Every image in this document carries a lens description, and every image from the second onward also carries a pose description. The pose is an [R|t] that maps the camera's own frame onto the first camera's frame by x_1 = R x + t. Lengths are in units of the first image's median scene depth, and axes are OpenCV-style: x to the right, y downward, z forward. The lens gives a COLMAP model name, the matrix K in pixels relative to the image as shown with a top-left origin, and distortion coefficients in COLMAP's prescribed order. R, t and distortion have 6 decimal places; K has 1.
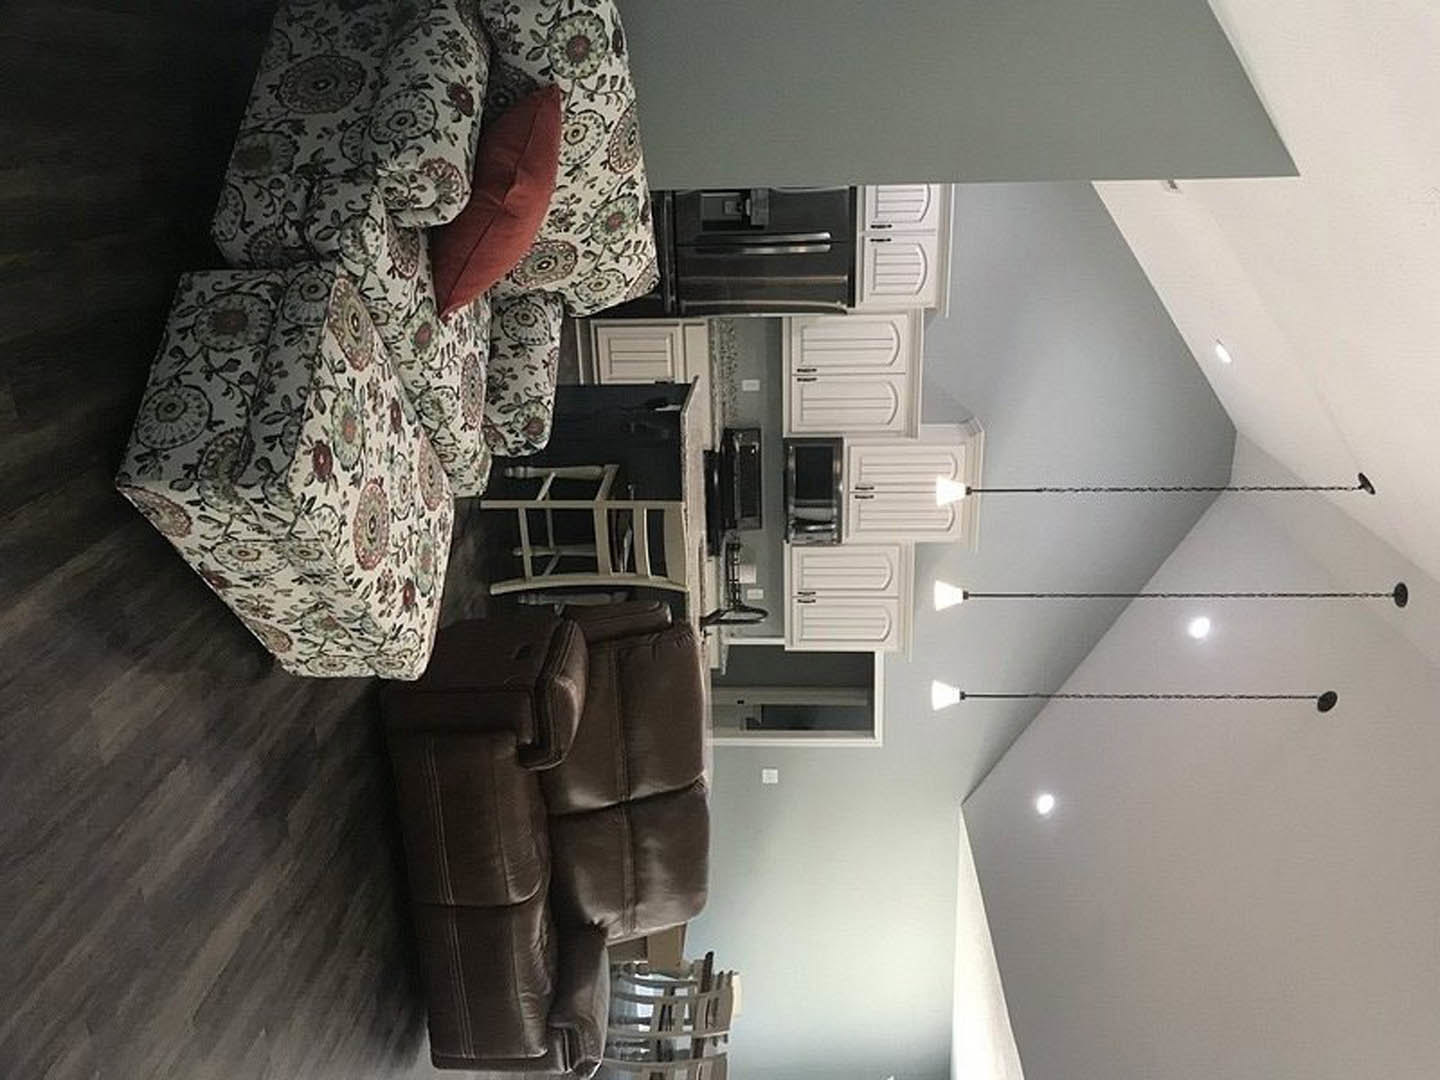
lens RADIAL K [[1201.5, 0, 720.0], [0, 1201.5, 540.0], [0, 0, 1]] dist [0.040956, -0.053027]
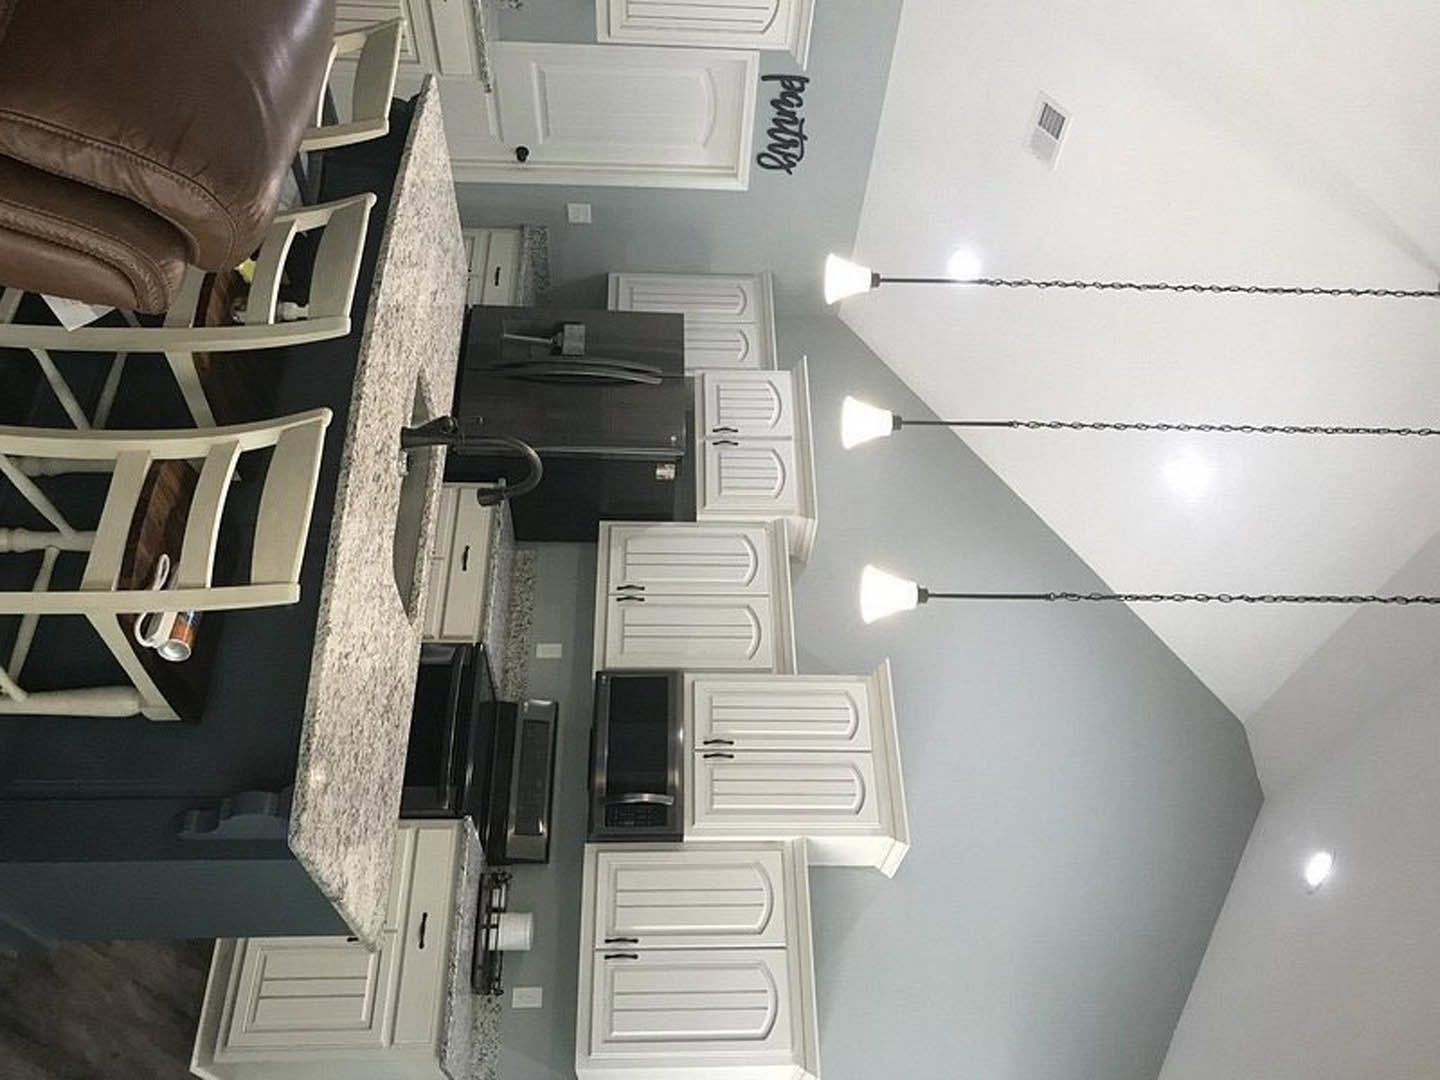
lens RADIAL K [[1201.5, 0, 720.0], [0, 1201.5, 540.0], [0, 0, 1]] dist [0.040956, -0.053027]
pose [[0.992574, 0.073538, 0.096895, 0.052650], [0.038677, 0.564429, -0.824575, 0.419151], [-0.115328, 0.822199, 0.557394, 0.564303]]
